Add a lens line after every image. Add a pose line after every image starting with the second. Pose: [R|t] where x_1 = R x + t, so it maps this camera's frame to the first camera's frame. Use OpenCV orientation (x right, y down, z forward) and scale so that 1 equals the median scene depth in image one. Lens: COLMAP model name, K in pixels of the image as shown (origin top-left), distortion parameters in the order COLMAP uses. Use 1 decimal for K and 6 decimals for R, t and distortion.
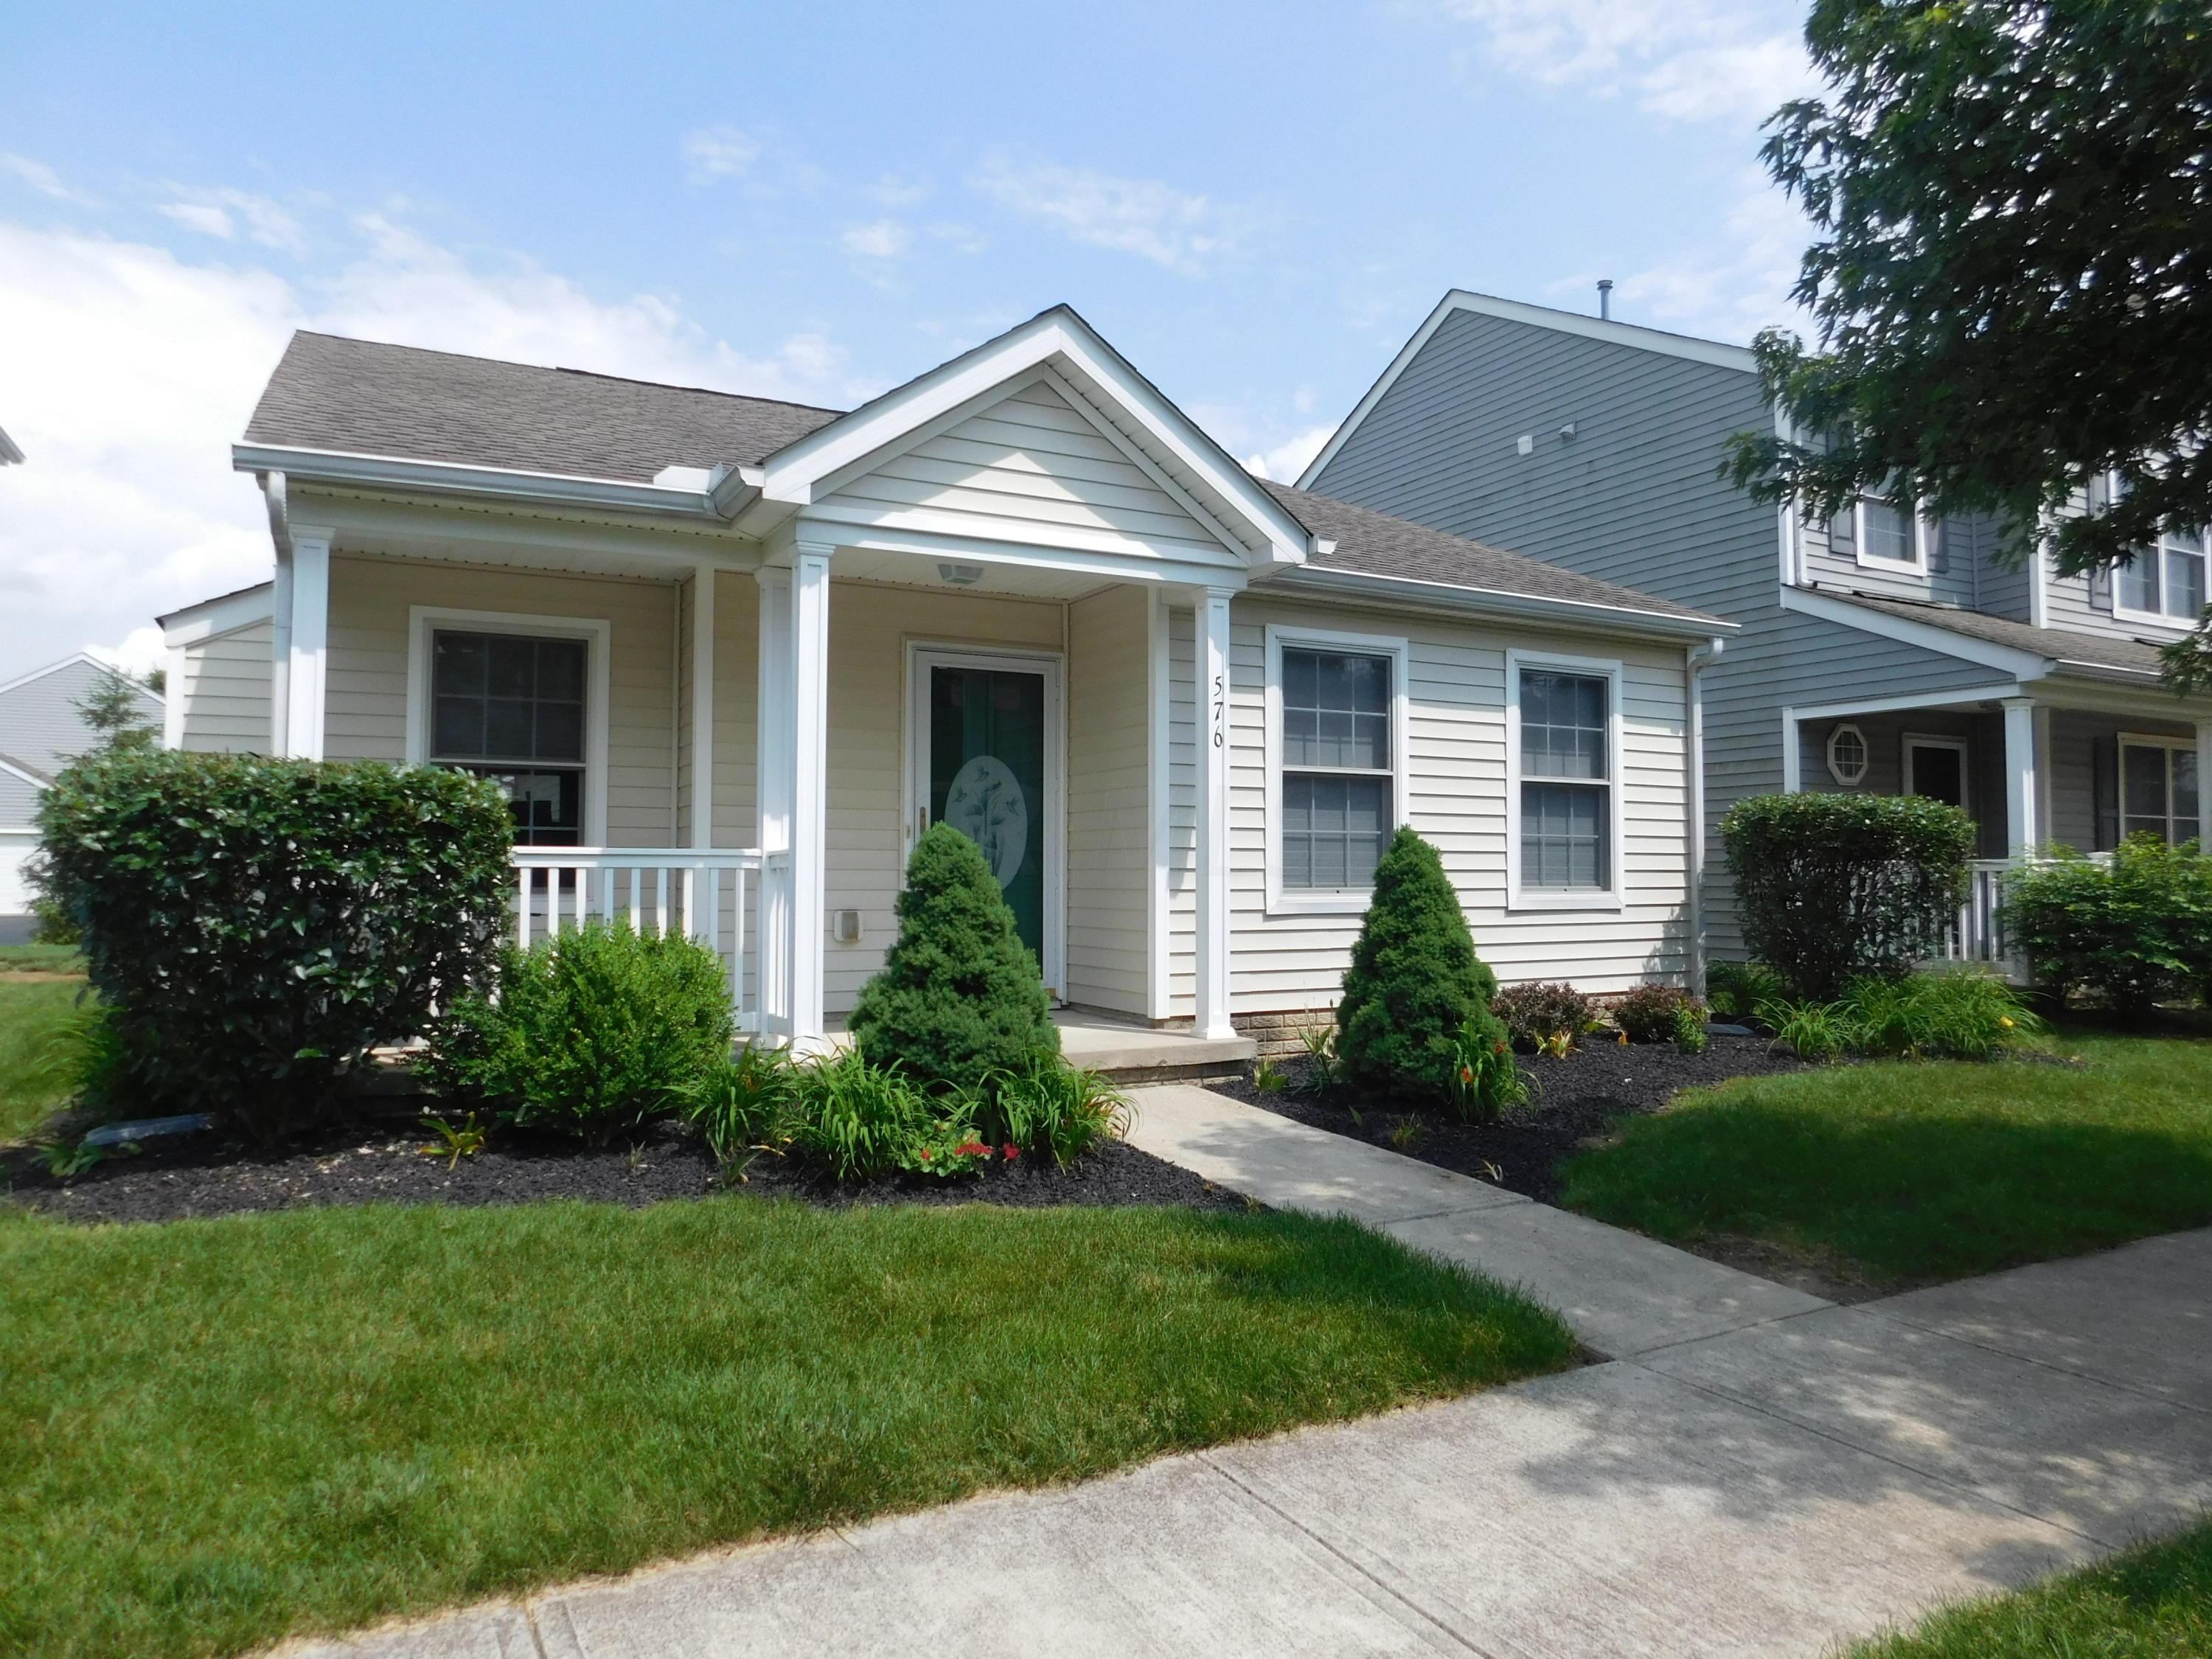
lens RADIAL K [[1458.3, 0, 1114.1], [0, 1458.3, 837.8], [0, 0, 1]] dist [-0.049035, 0.000529]
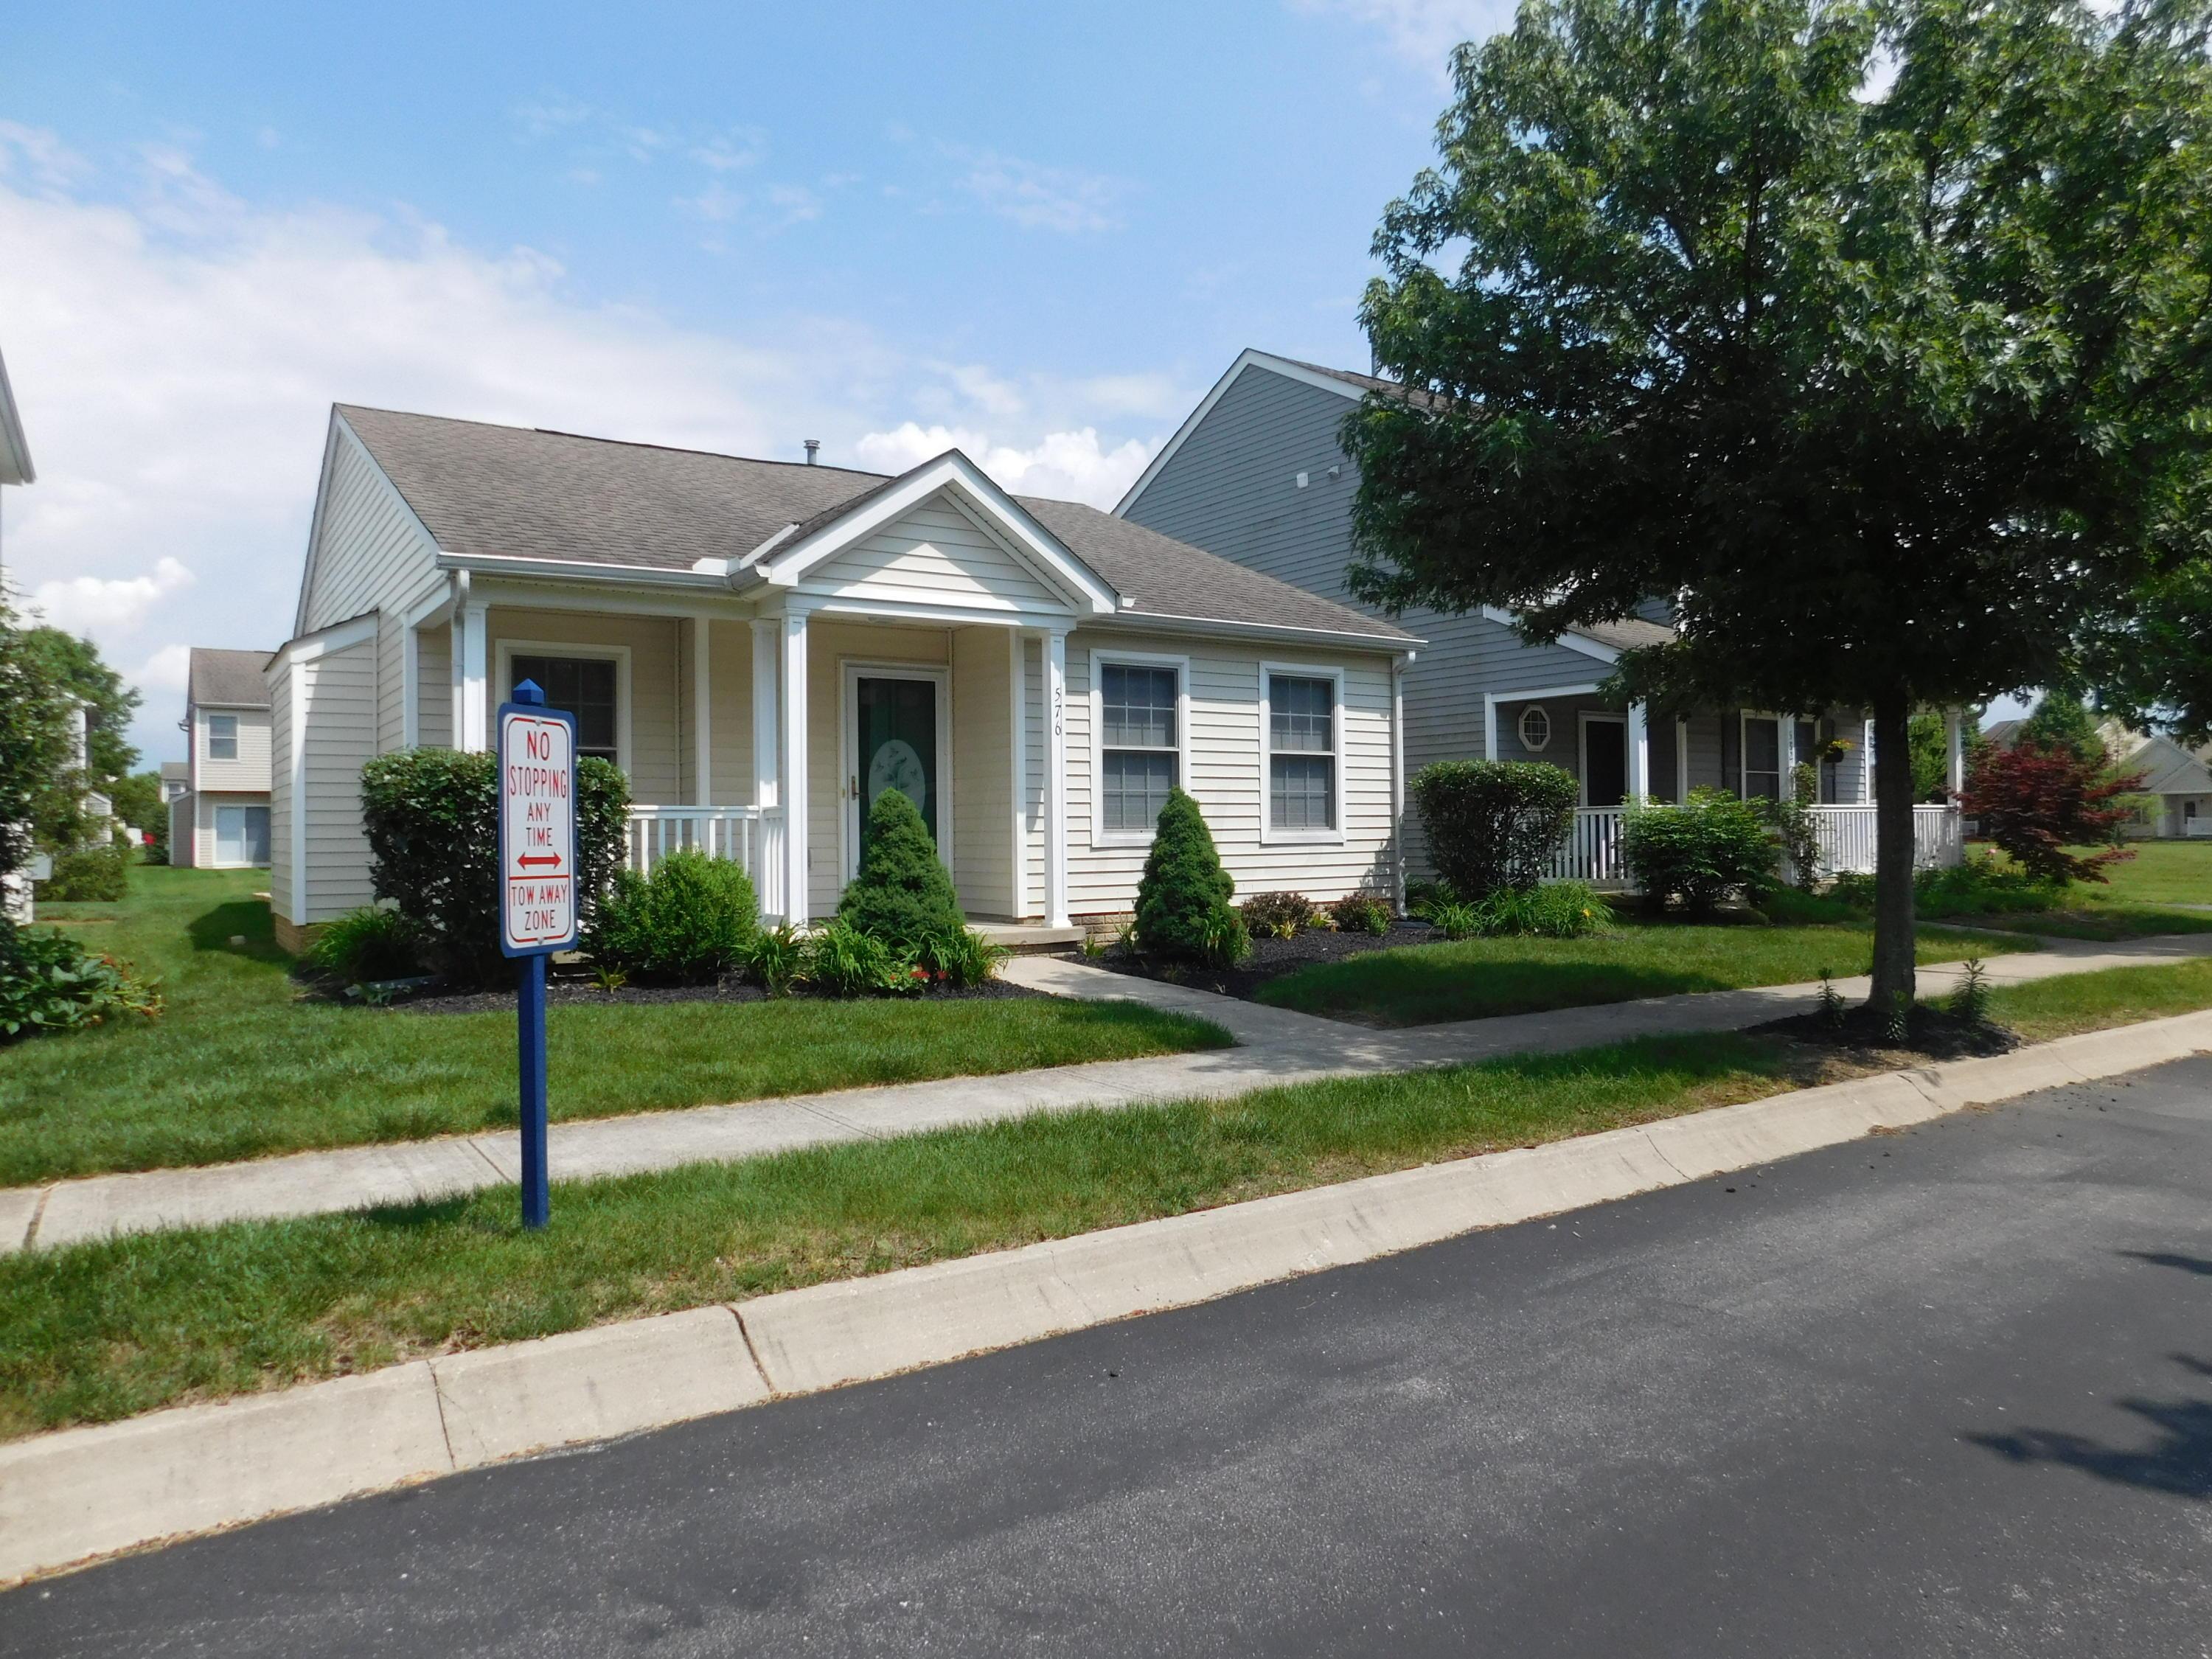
lens RADIAL K [[1458.3, 0, 1120.1], [0, 1458.3, 813.2], [0, 0, 1]] dist [-0.049035, 0.000529]
pose [[0.993881, -0.010897, 0.109918, -0.031866], [0.009572, 0.999875, 0.012574, 0.000225], [-0.110041, -0.011445, 0.993861, -0.514363]]
